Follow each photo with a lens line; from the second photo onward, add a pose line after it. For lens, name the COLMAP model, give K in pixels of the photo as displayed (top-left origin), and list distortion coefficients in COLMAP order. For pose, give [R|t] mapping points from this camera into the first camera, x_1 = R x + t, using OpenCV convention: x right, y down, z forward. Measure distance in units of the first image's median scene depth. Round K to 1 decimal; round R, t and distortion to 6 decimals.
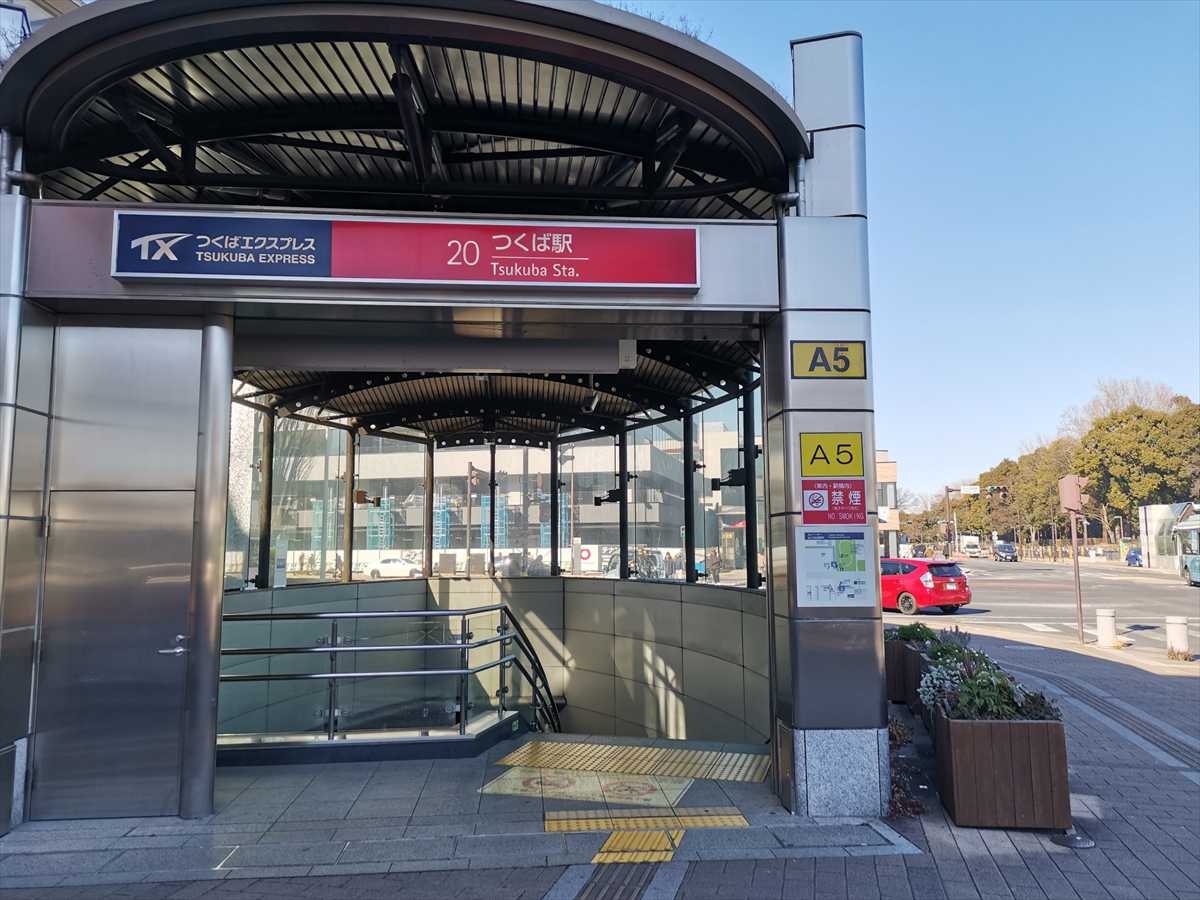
lens RADIAL K [[841.7, 0, 607.3], [0, 841.7, 428.5], [0, 0, 1]] dist [0.097803, -0.093890]
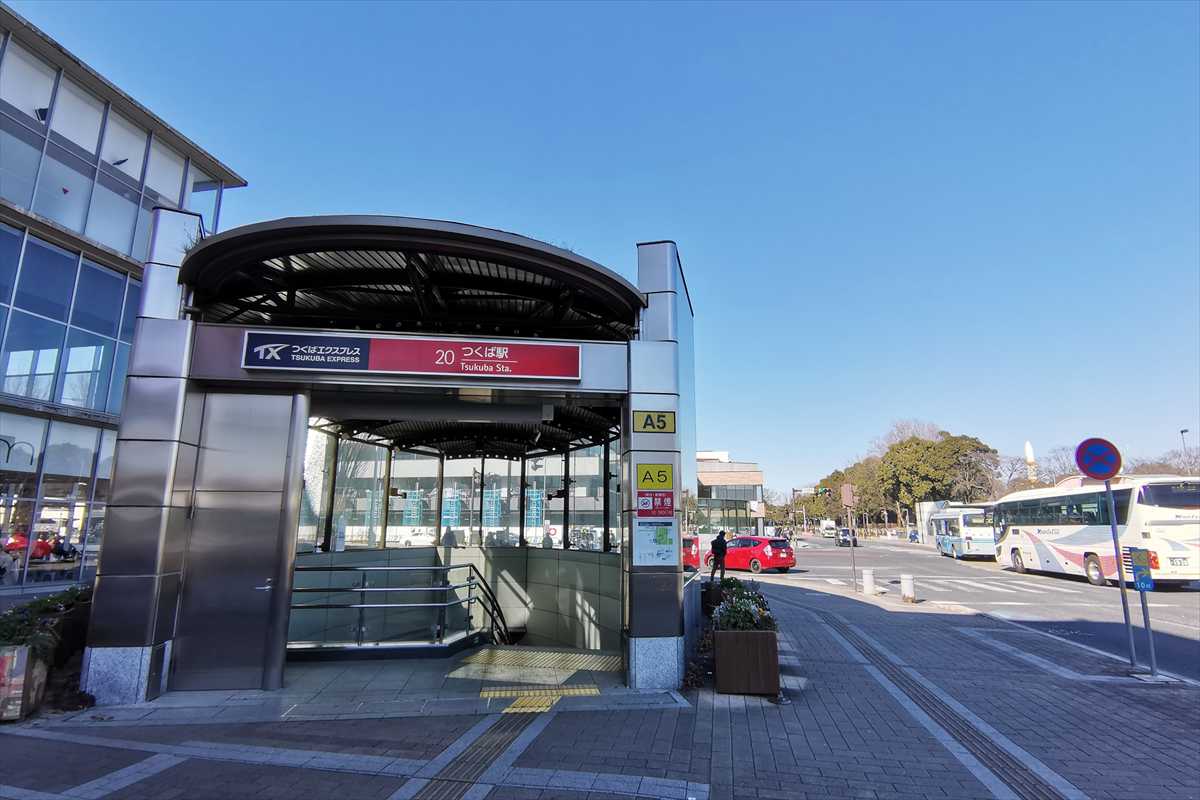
lens RADIAL K [[580.7, 0, 600.0], [0, 580.7, 400.0], [0, 0, 1]] dist [0.013823, 0.000042]
pose [[0.999053, 0.020504, 0.038371, 0.074976], [-0.017584, 0.997033, -0.074945, -0.025263], [-0.039794, 0.074199, 0.996449, -0.143553]]
